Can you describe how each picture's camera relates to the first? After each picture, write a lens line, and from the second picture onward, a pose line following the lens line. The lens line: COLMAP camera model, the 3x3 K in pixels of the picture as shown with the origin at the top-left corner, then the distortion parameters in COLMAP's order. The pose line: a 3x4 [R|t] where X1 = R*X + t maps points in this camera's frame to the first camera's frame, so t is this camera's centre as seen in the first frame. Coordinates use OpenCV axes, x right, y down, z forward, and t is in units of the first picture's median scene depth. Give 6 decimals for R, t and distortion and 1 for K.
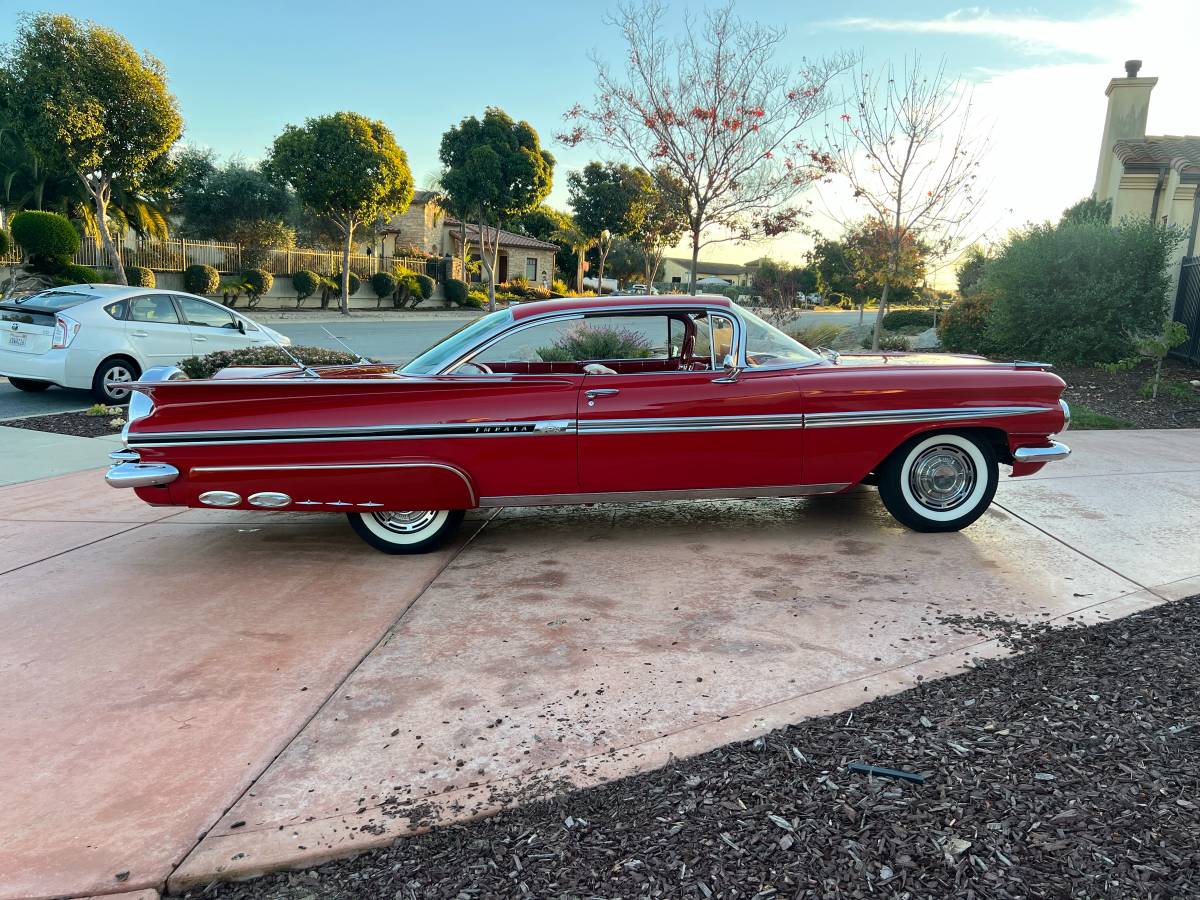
lens RADIAL K [[899.8, 0, 607.6], [0, 899.8, 450.3], [0, 0, 1]] dist [0.052852, -0.066689]
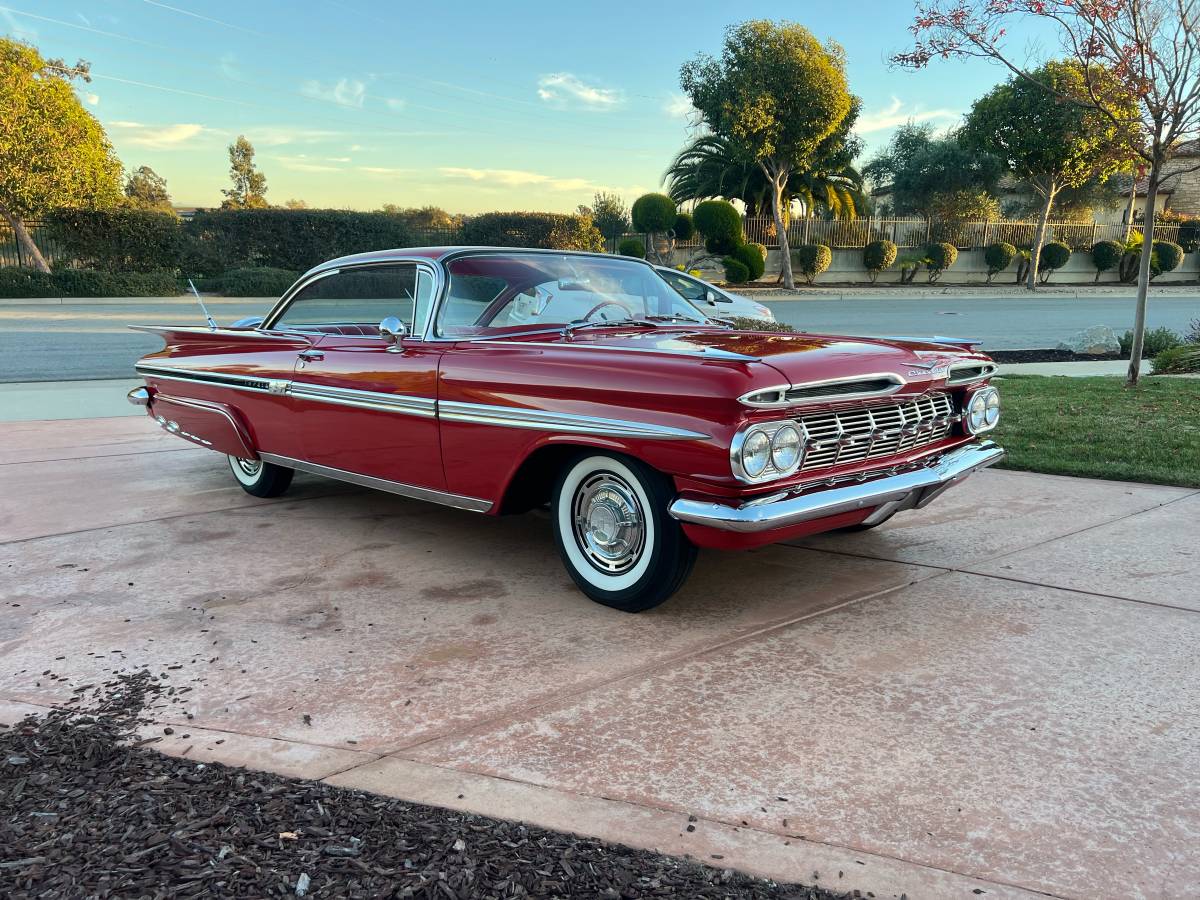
lens RADIAL K [[899.8, 0, 607.6], [0, 899.8, 450.3], [0, 0, 1]] dist [0.052852, -0.066689]
pose [[0.646879, 0.138686, -0.749876, 0.146965], [-0.121391, 0.989513, 0.078288, -0.012516], [0.752869, 0.040385, 0.656930, 0.102866]]
